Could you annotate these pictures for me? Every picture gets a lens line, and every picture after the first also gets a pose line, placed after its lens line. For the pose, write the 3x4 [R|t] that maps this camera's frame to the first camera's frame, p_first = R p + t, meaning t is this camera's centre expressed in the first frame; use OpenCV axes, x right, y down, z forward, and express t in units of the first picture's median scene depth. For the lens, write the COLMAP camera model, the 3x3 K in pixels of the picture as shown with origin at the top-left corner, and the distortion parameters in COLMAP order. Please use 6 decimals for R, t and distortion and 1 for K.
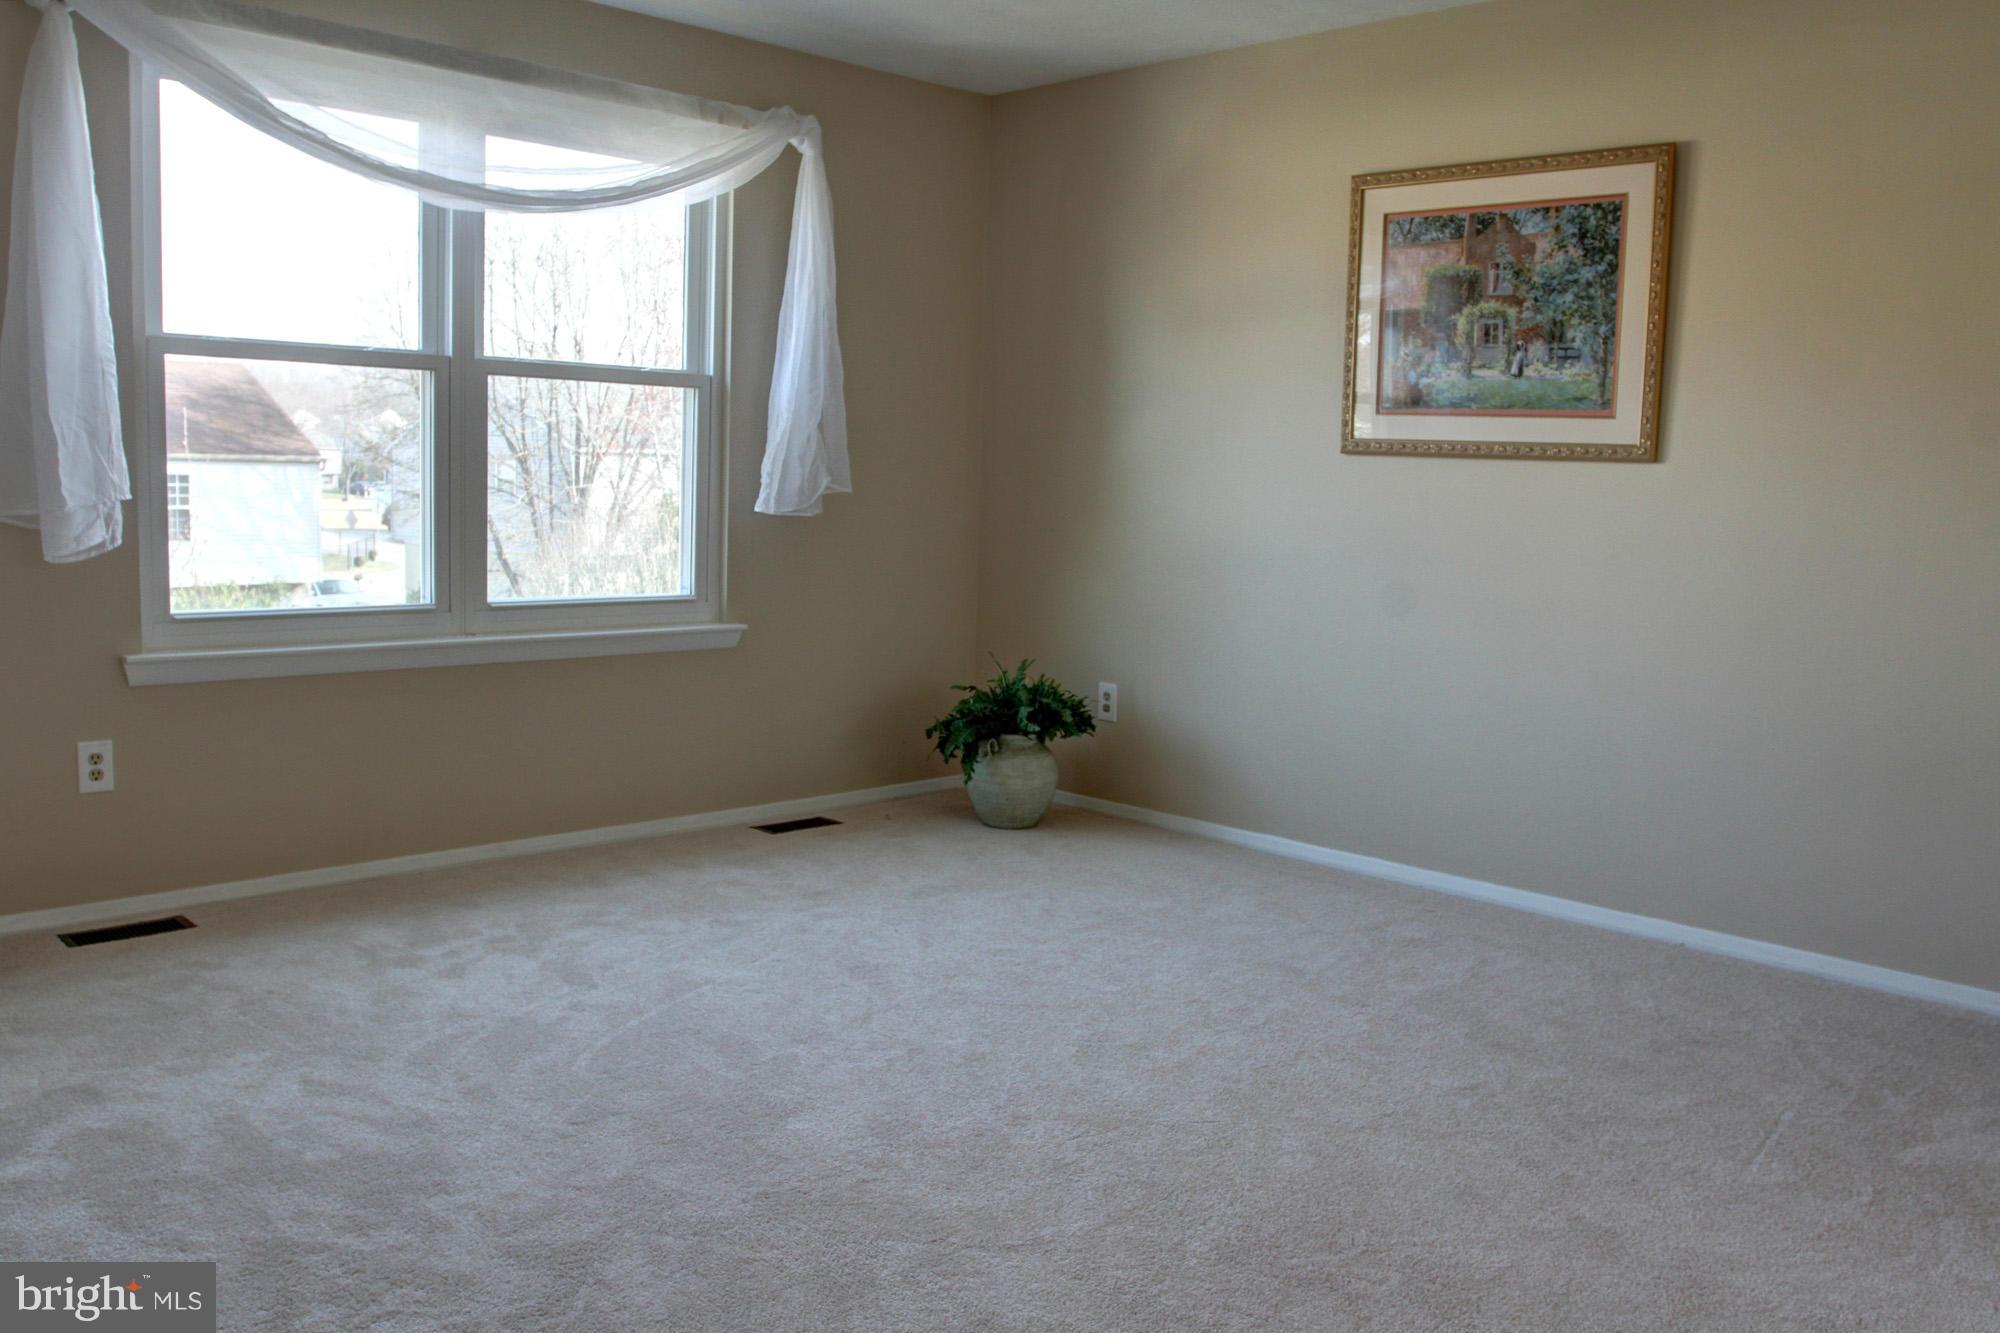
lens RADIAL K [[1602.8, 0, 997.3], [0, 1602.8, 635.0], [0, 0, 1]] dist [-0.042358, 0.045951]
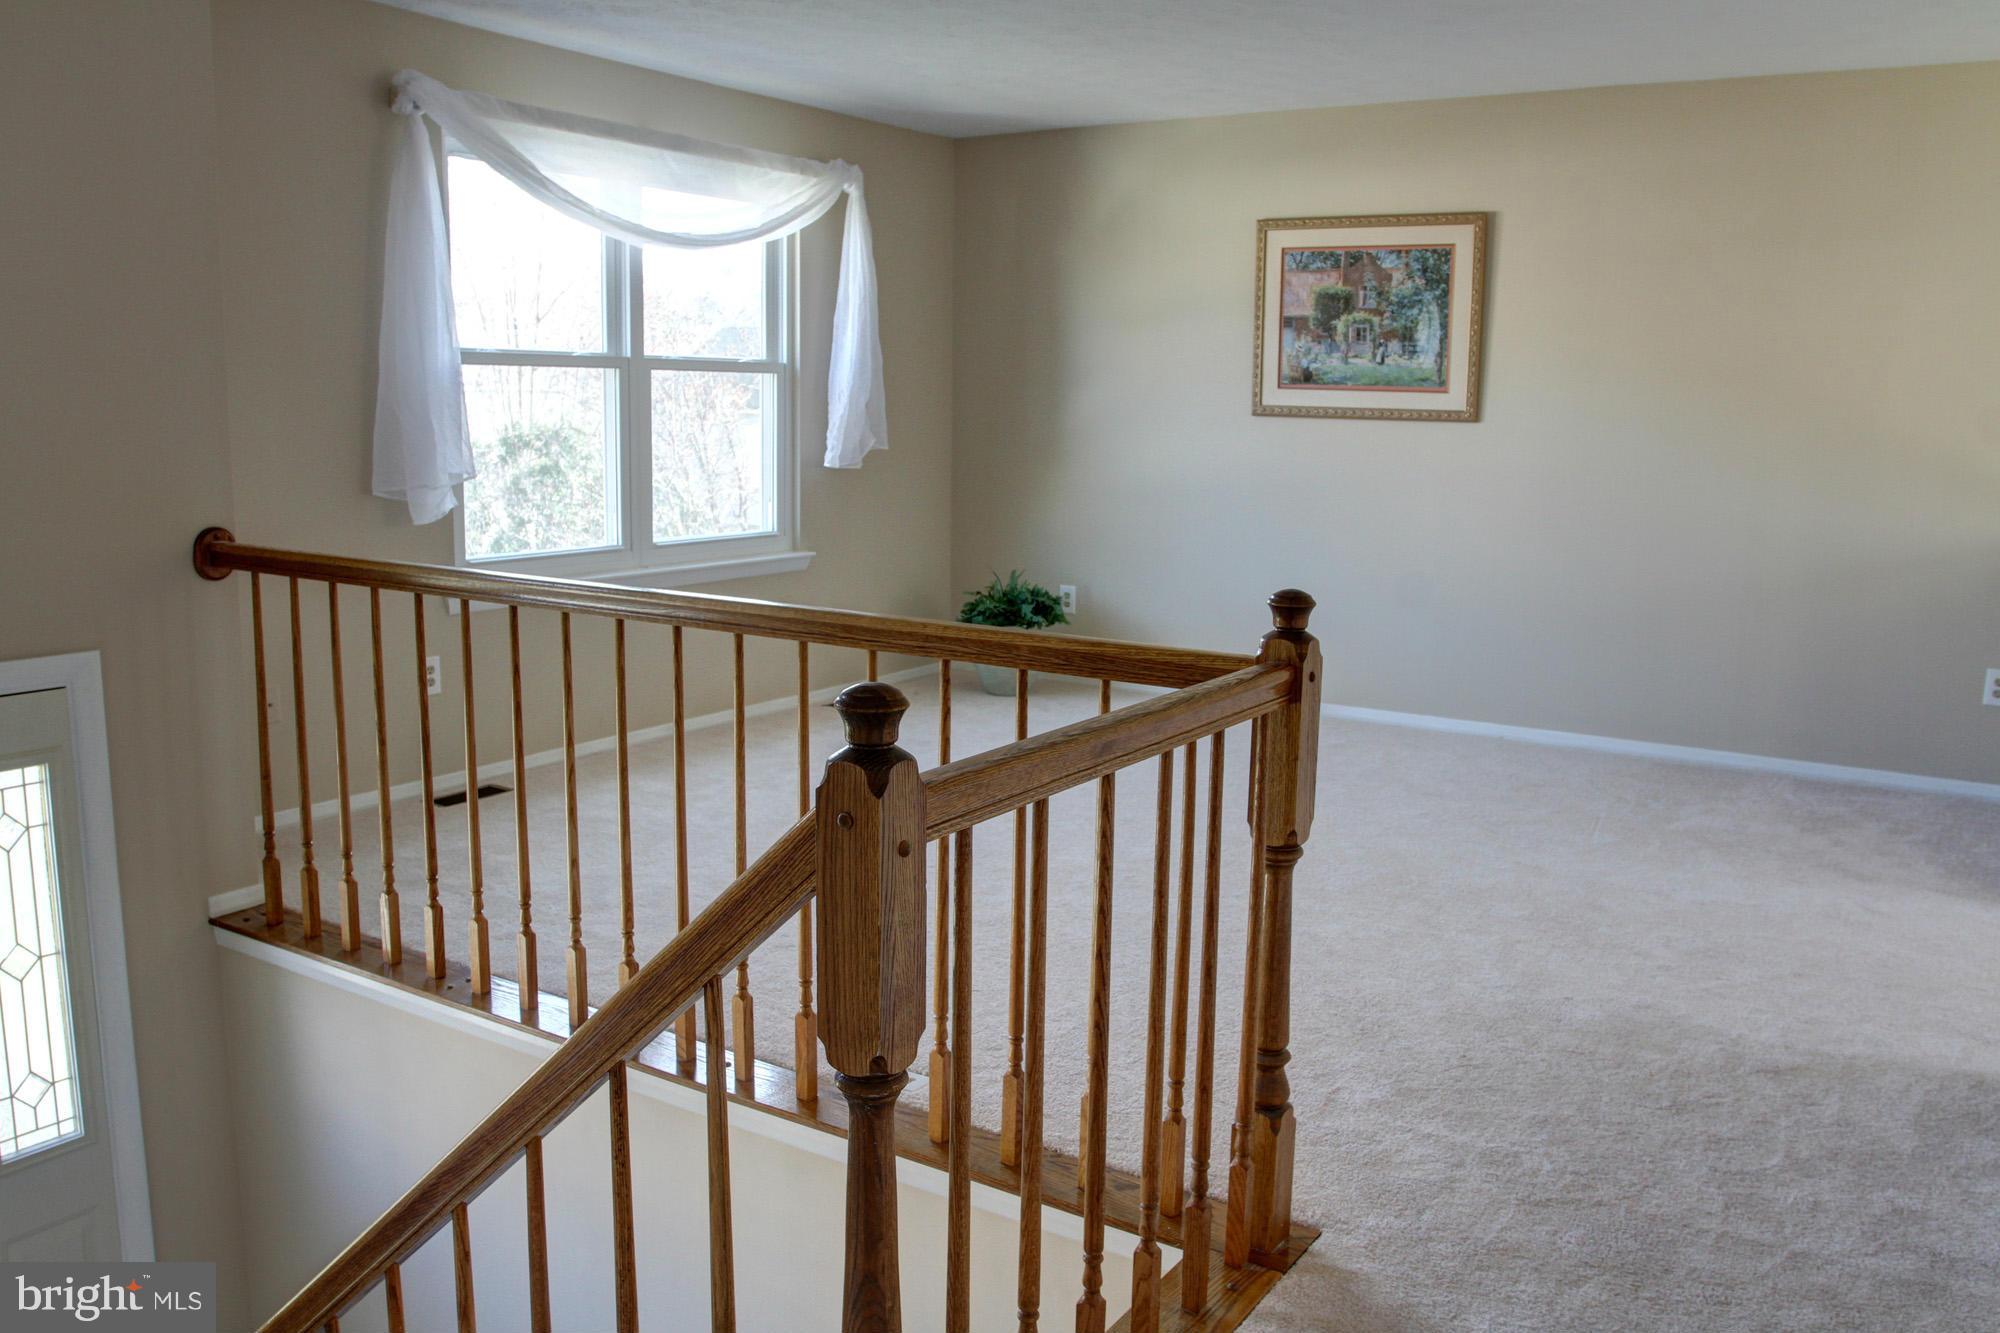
lens RADIAL K [[1602.3, 0, 1001.2], [0, 1602.3, 587.5], [0, 0, 1]] dist [-0.001230, 0.047992]
pose [[0.976058, -0.042768, 0.213266, -0.334460], [0.037861, 0.998917, 0.027044, -0.008485], [-0.214192, -0.018322, 0.976620, -0.368996]]
